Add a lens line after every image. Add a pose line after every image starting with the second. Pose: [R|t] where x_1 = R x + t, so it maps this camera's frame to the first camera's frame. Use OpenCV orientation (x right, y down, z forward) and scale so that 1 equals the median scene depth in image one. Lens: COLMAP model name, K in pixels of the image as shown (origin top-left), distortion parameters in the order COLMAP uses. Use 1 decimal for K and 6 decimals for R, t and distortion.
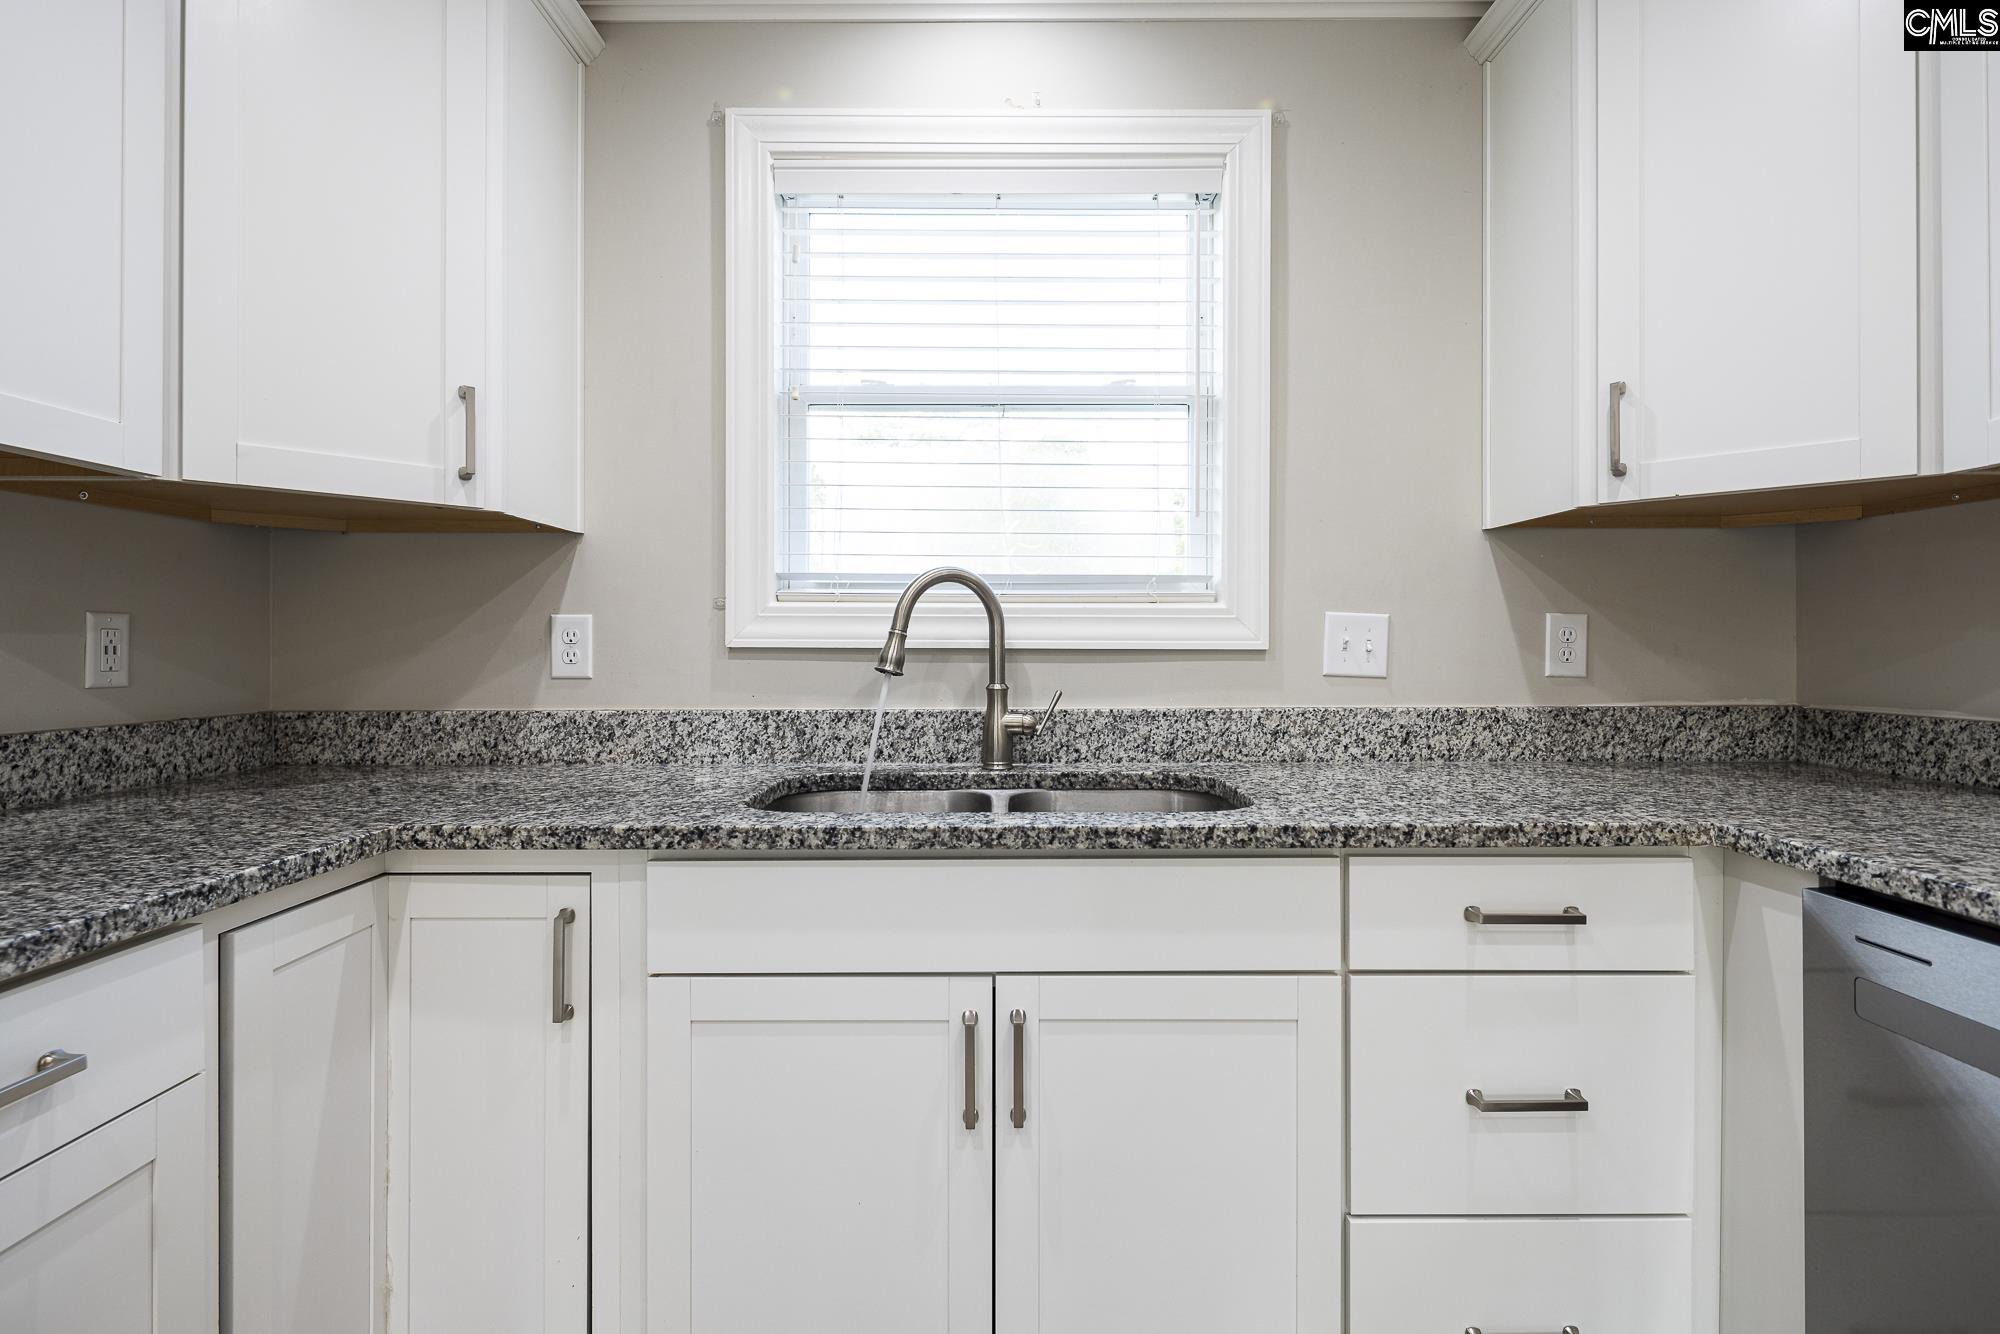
lens RADIAL K [[966.2, 0, 999.3], [0, 966.2, 644.1], [0, 0, 1]] dist [0.005958, -0.004995]
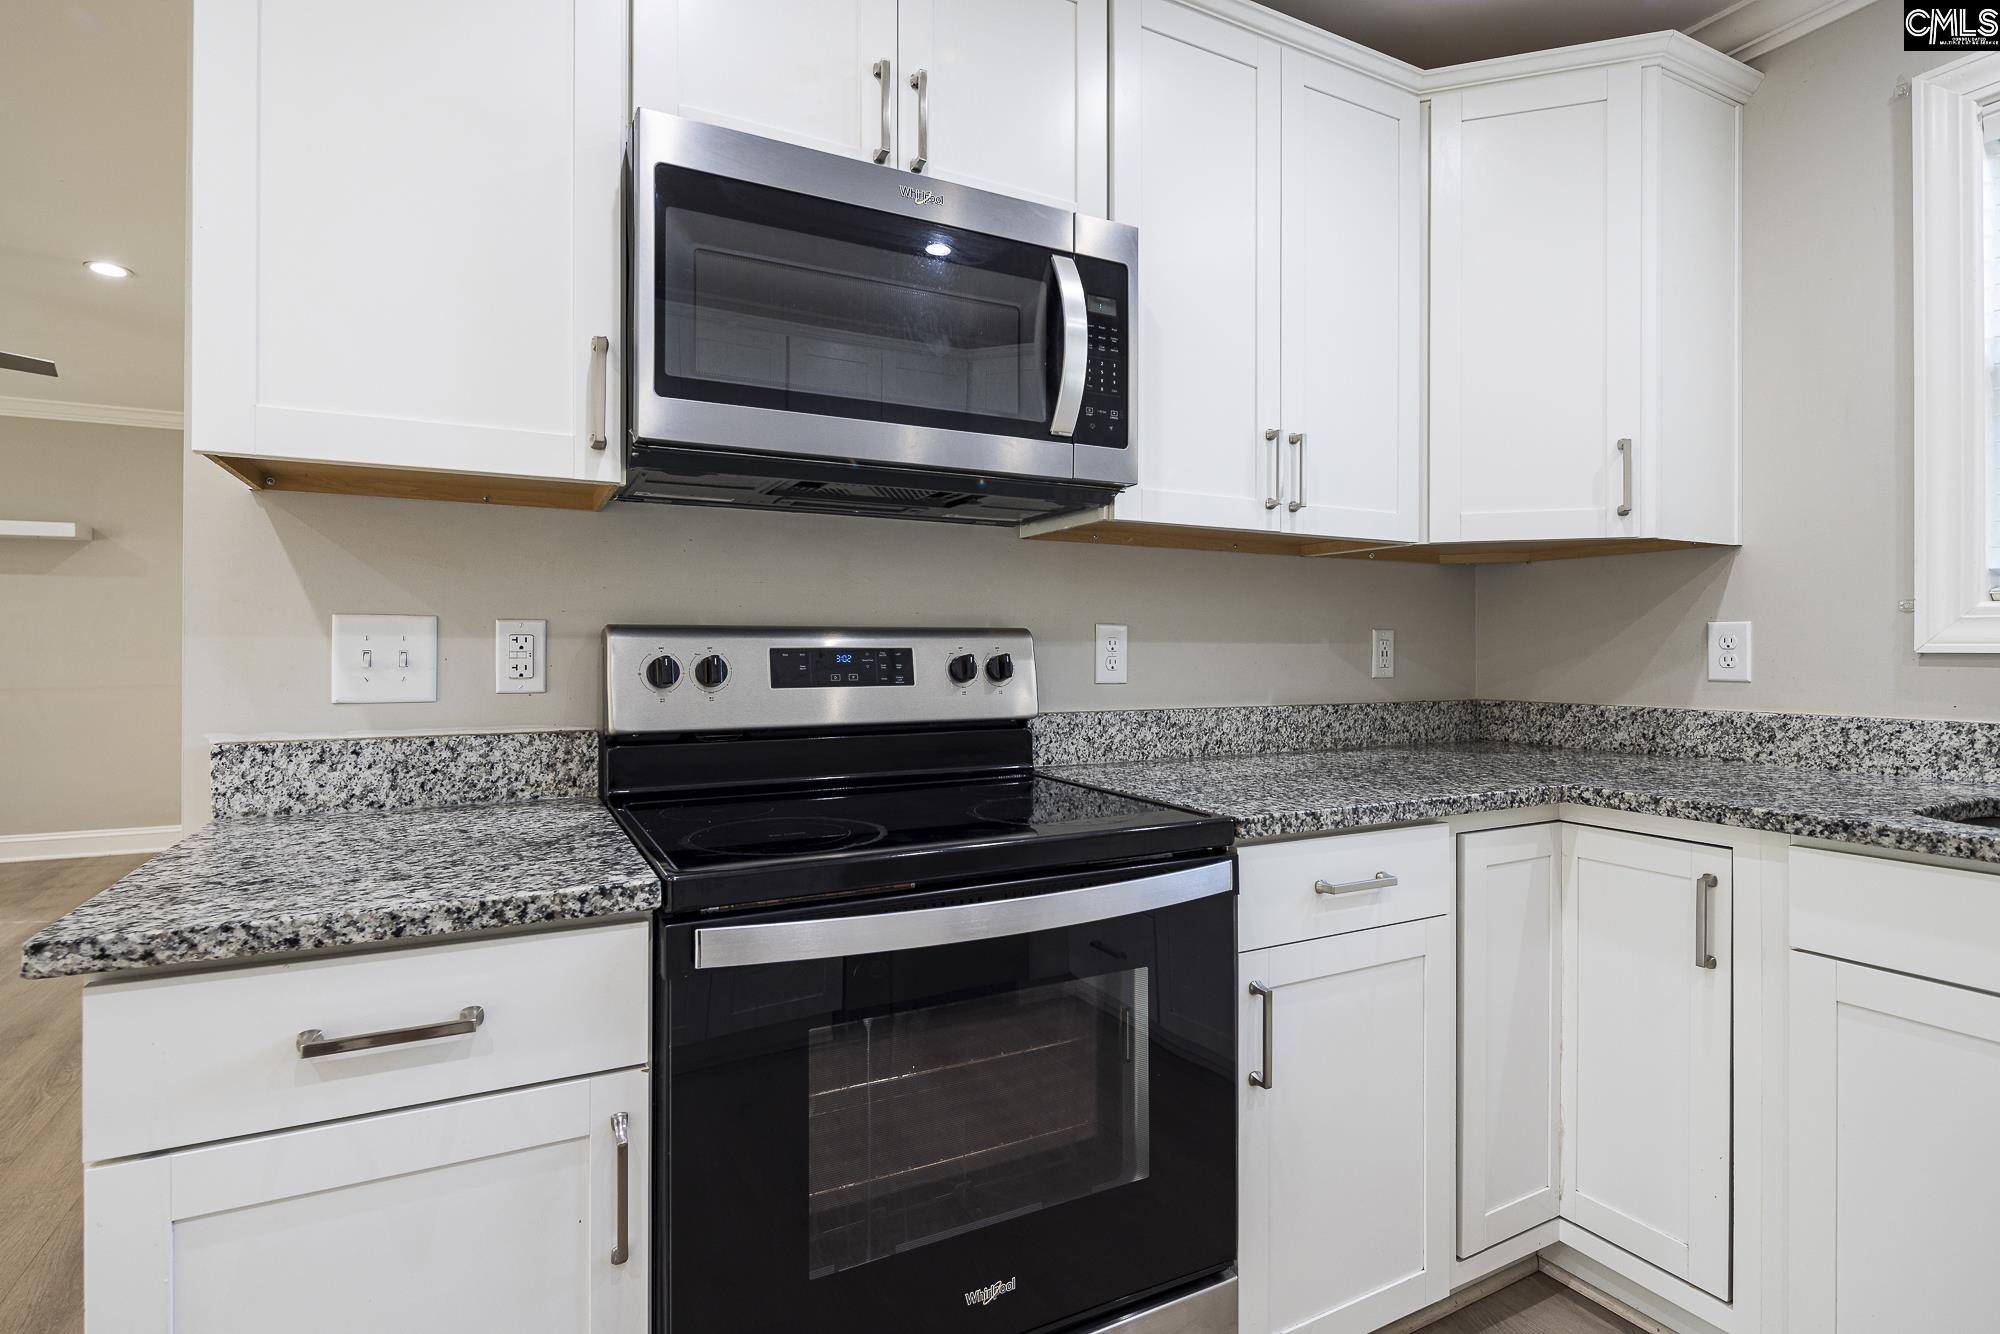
lens RADIAL K [[966.2, 0, 995.1], [0, 966.2, 651.4], [0, 0, 1]] dist [0.005958, -0.004995]
pose [[0.459227, 0.000859, -0.888318, 0.150745], [0.002428, 0.999995, 0.002222, -0.002361], [0.888315, -0.003177, 0.459223, -0.236277]]
